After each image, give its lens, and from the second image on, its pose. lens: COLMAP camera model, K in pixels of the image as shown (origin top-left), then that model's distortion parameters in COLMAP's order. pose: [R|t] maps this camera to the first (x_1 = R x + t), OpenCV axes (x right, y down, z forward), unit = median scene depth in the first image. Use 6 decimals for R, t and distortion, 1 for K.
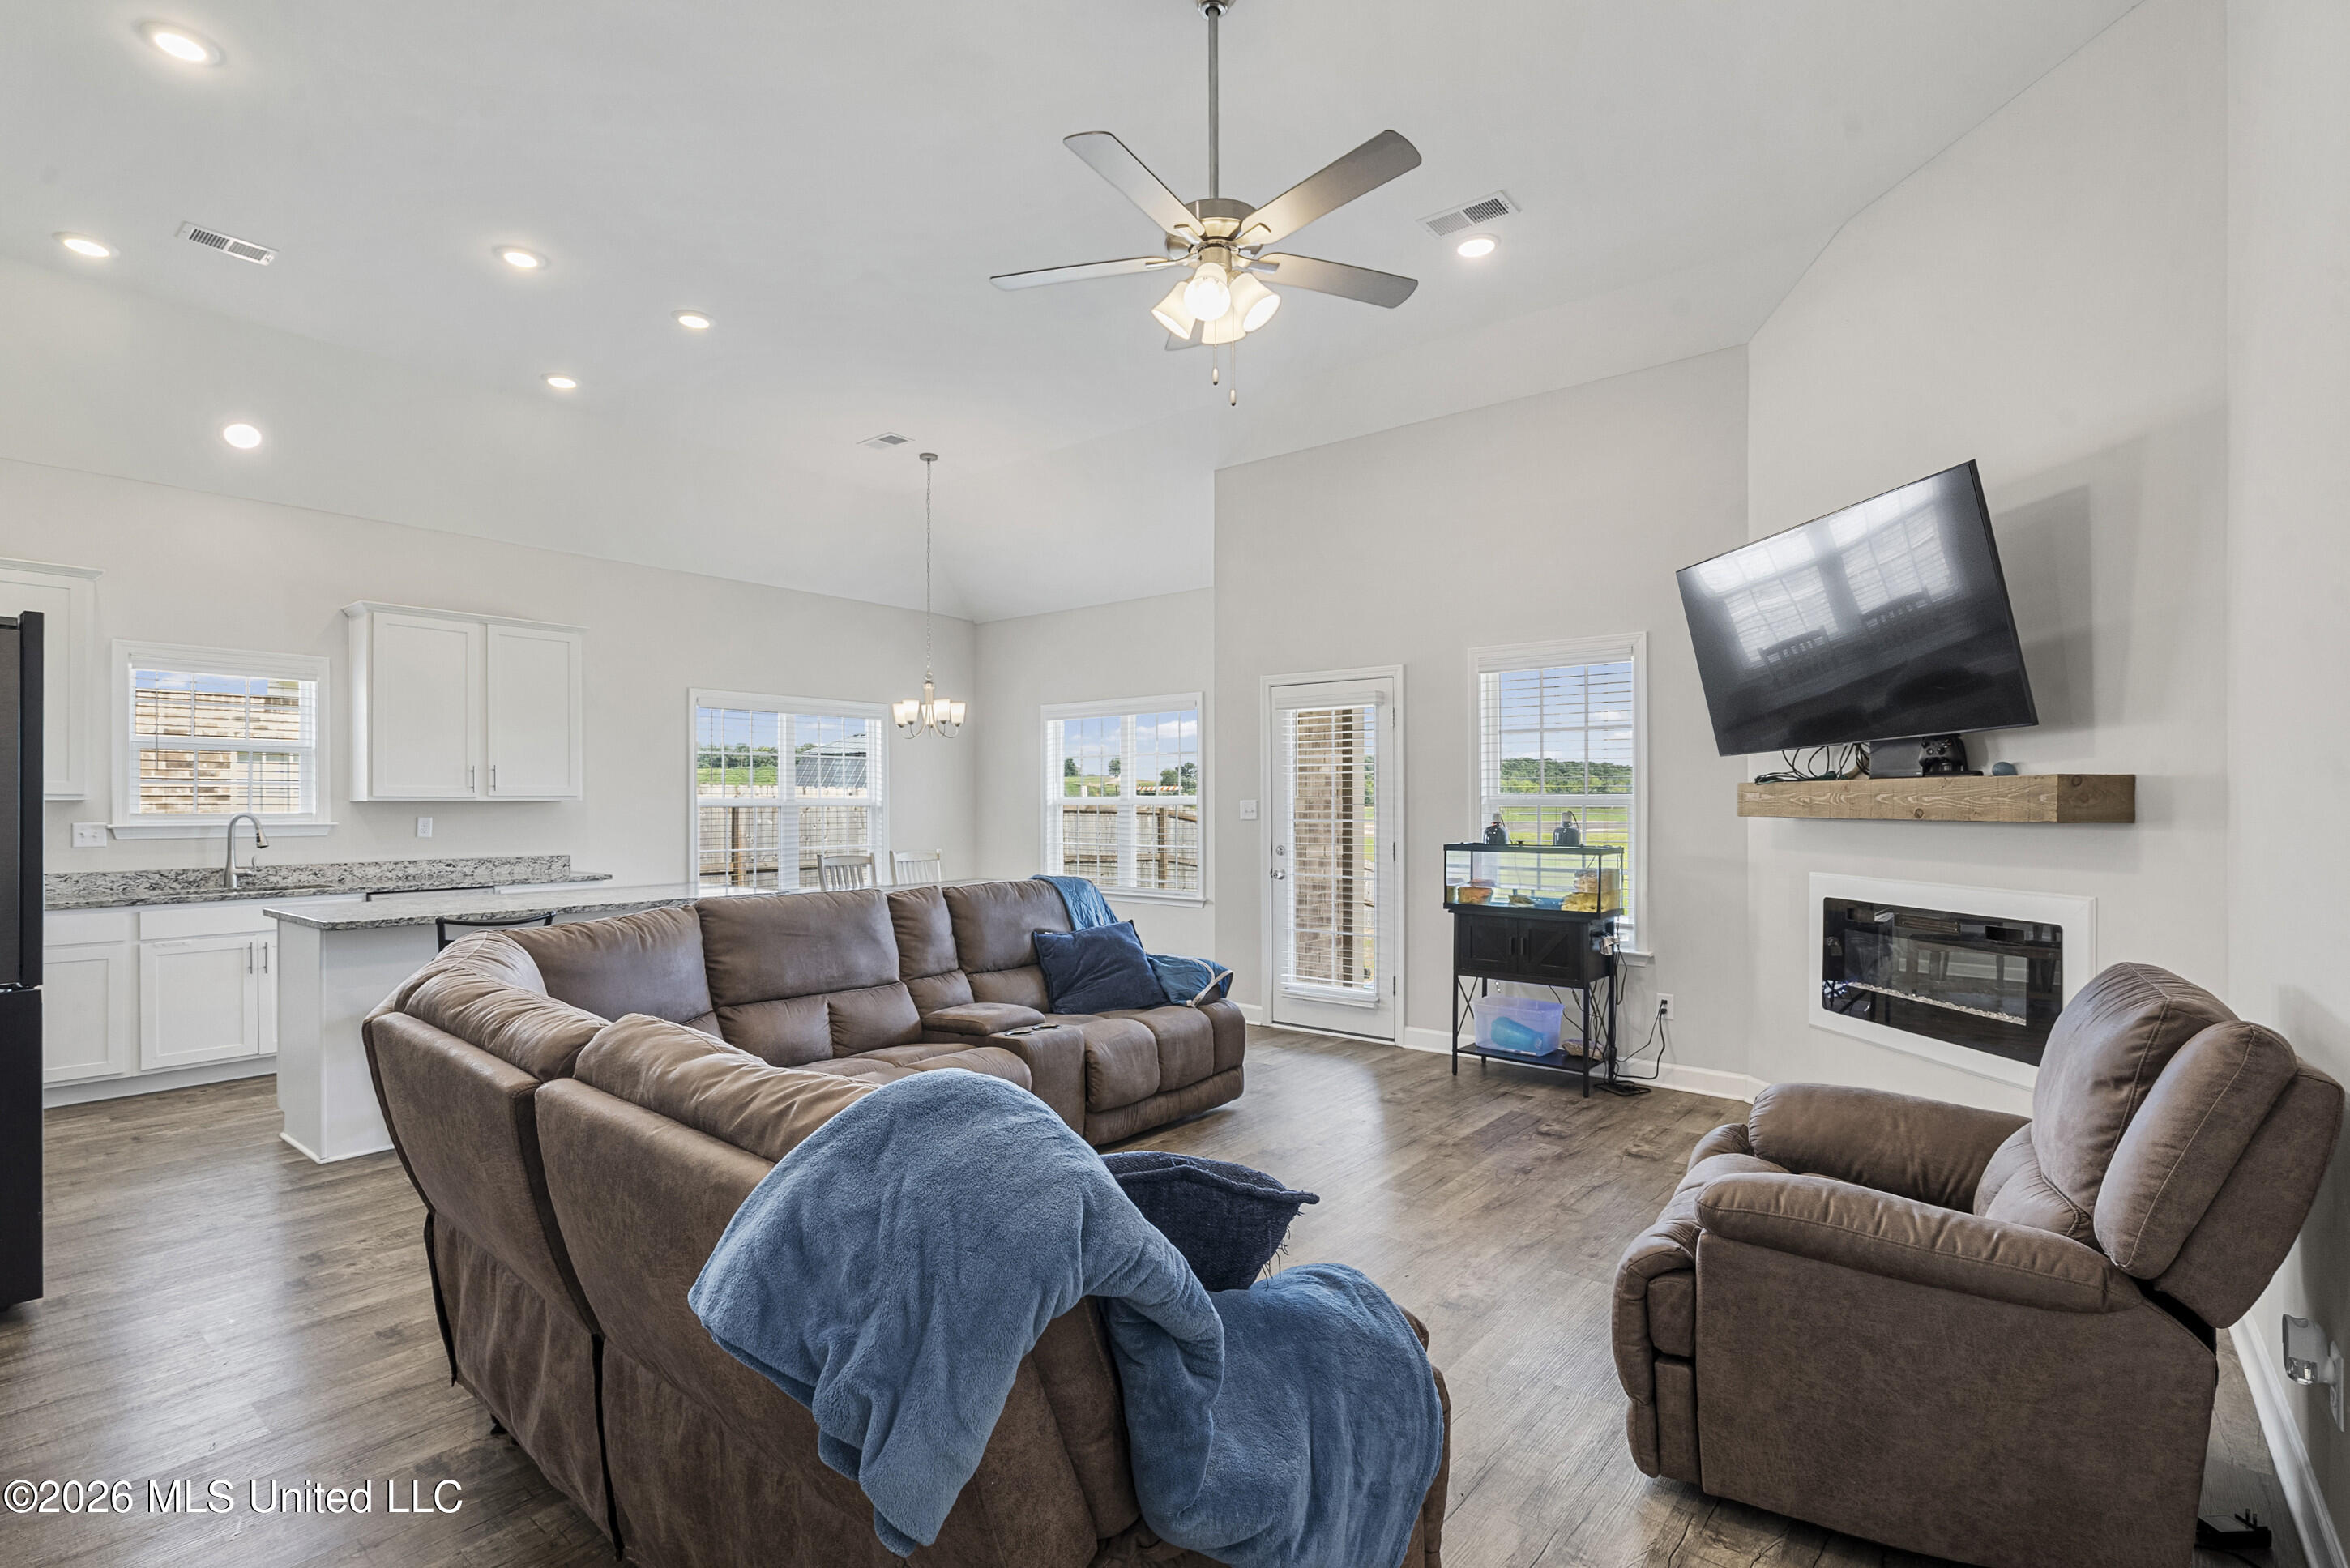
lens RADIAL K [[1084.6, 0, 1114.8], [0, 1084.6, 802.0], [0, 0, 1]] dist [0.001829, 0.000150]
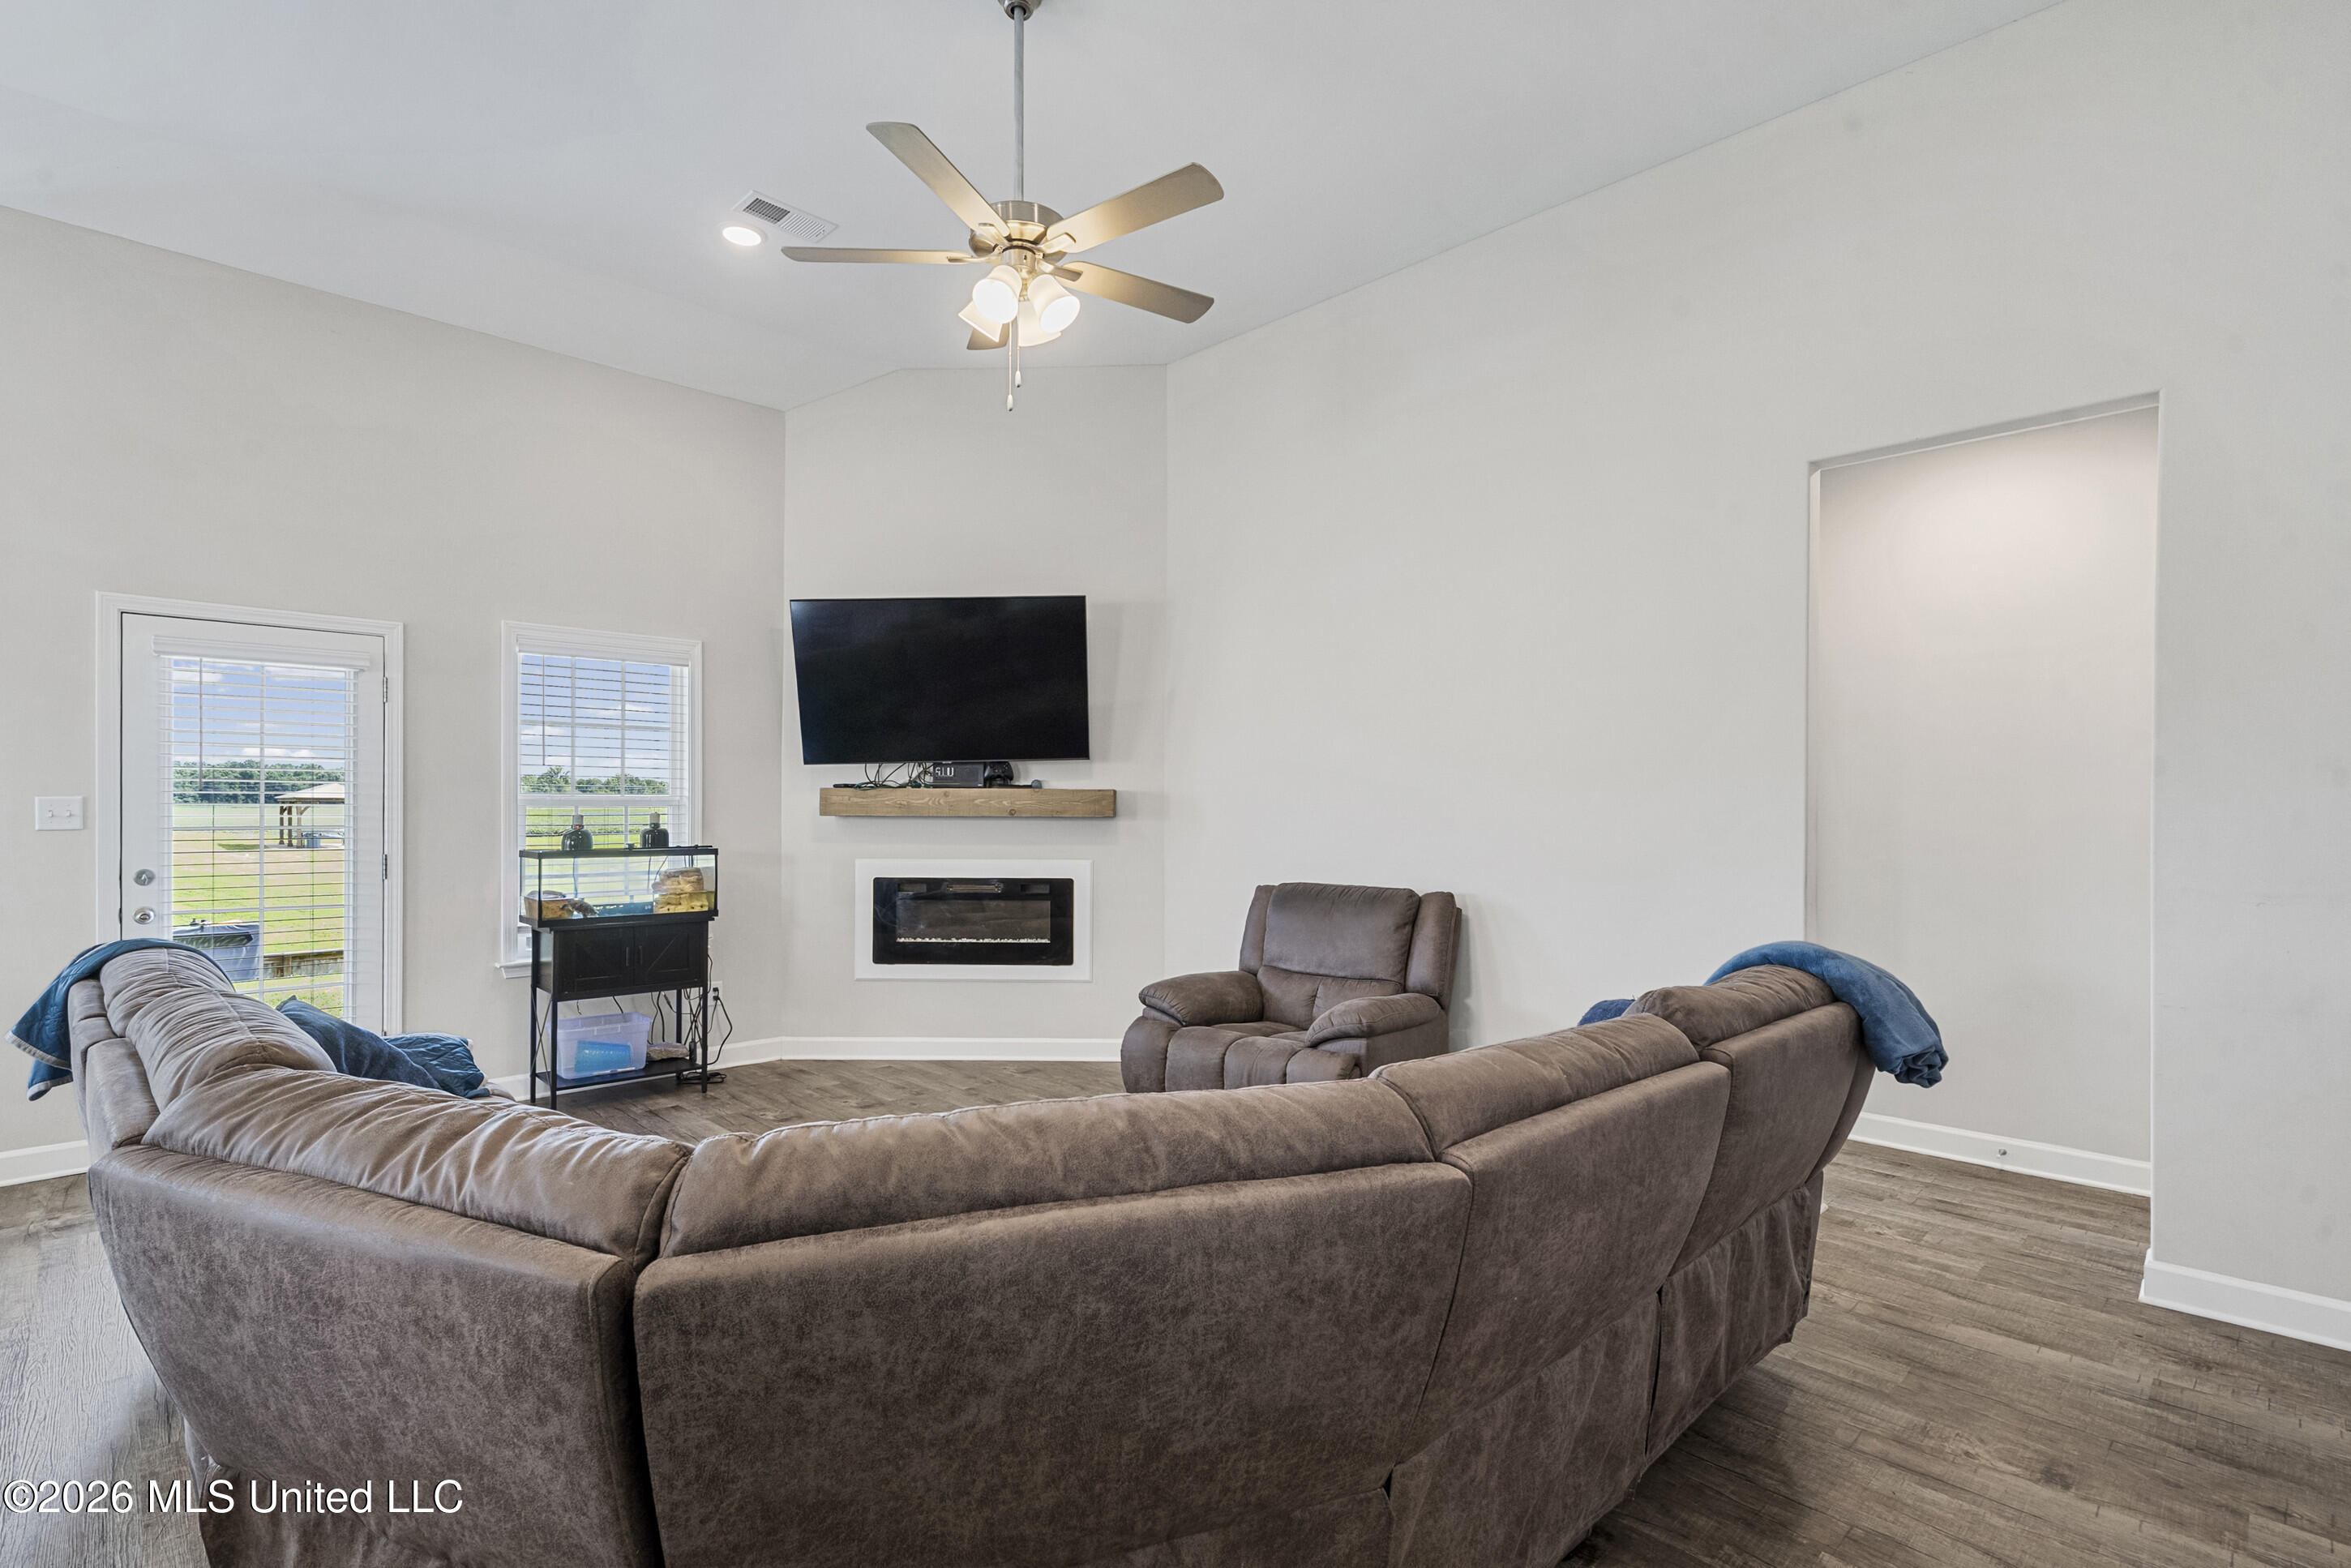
lens RADIAL K [[1085.1, 0, 1175.0], [0, 1085.1, 802.6], [0, 0, 1]] dist [0.001829, 0.000150]
pose [[0.098561, 0.005342, 0.995117, -0.590056], [-0.006245, 0.999969, -0.004749, 0.001797], [-0.995111, -0.005746, 0.098591, 0.502459]]
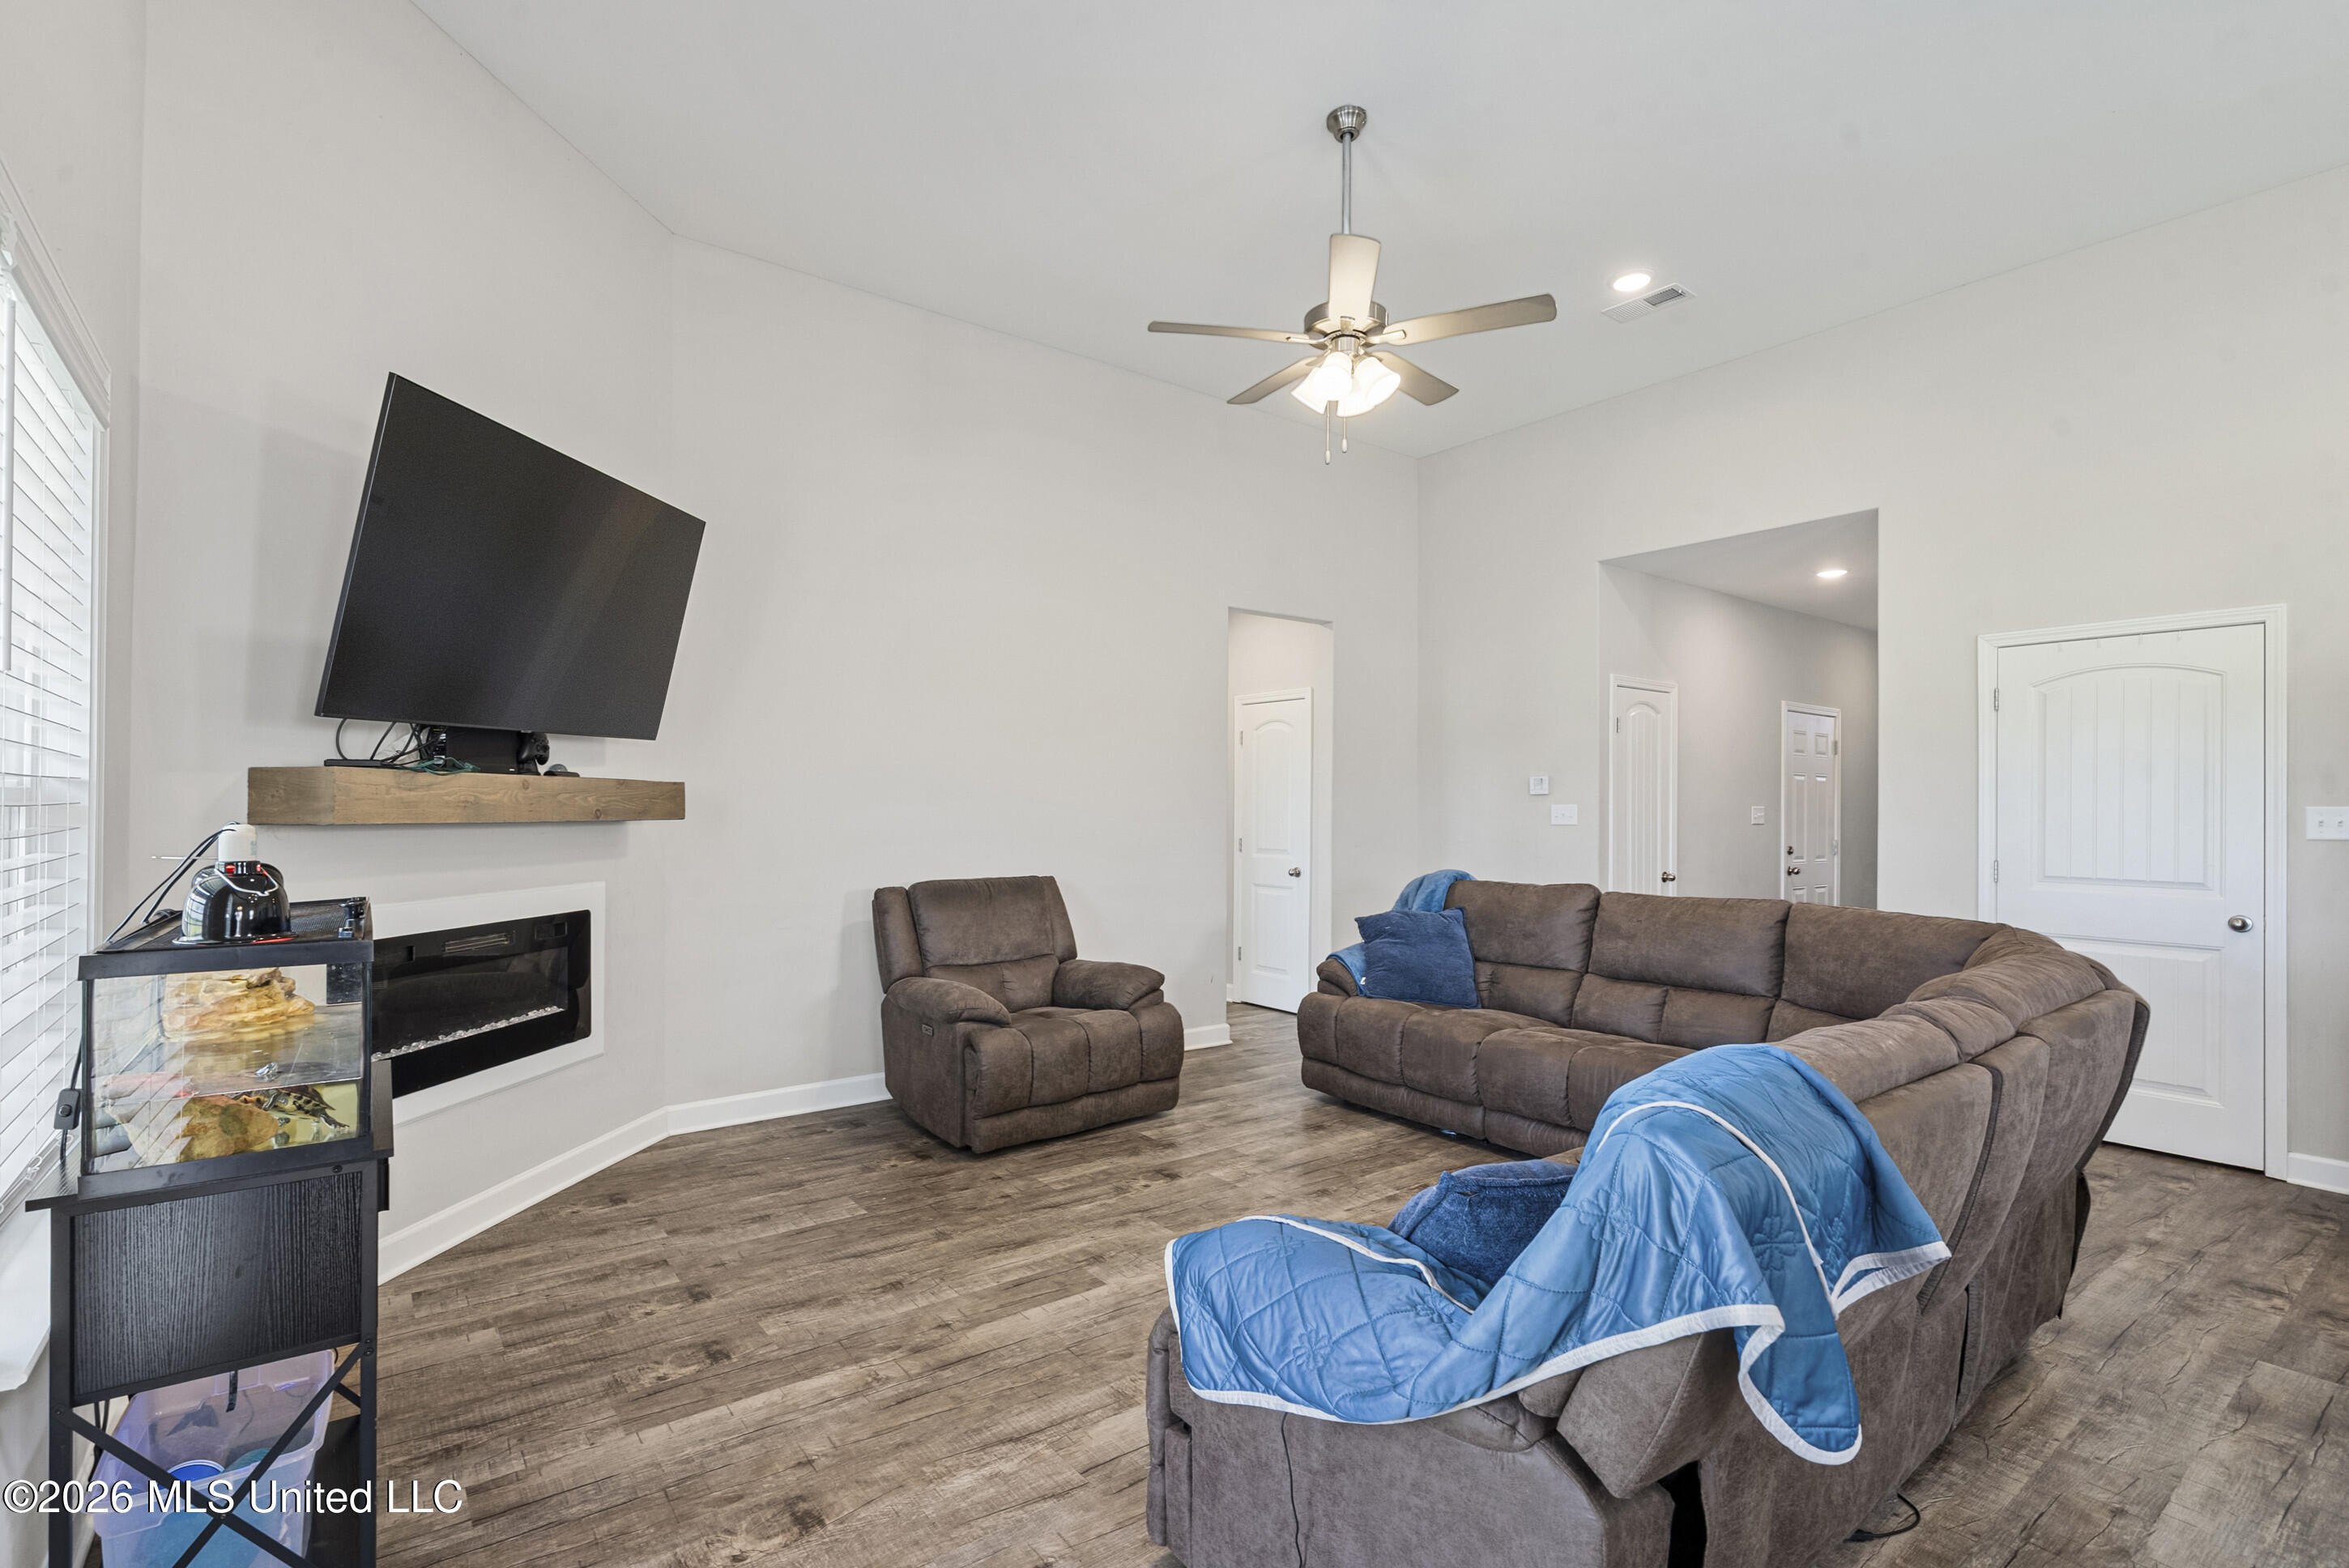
lens RADIAL K [[1084.1, 0, 1136.2], [0, 1084.1, 803.9], [0, 0, 1]] dist [0.001829, 0.000150]
pose [[-0.976353, -0.006805, 0.216074, 0.040495], [-0.007637, 0.999966, -0.003016, 0.000615], [-0.216046, -0.004595, -0.976372, 1.484682]]
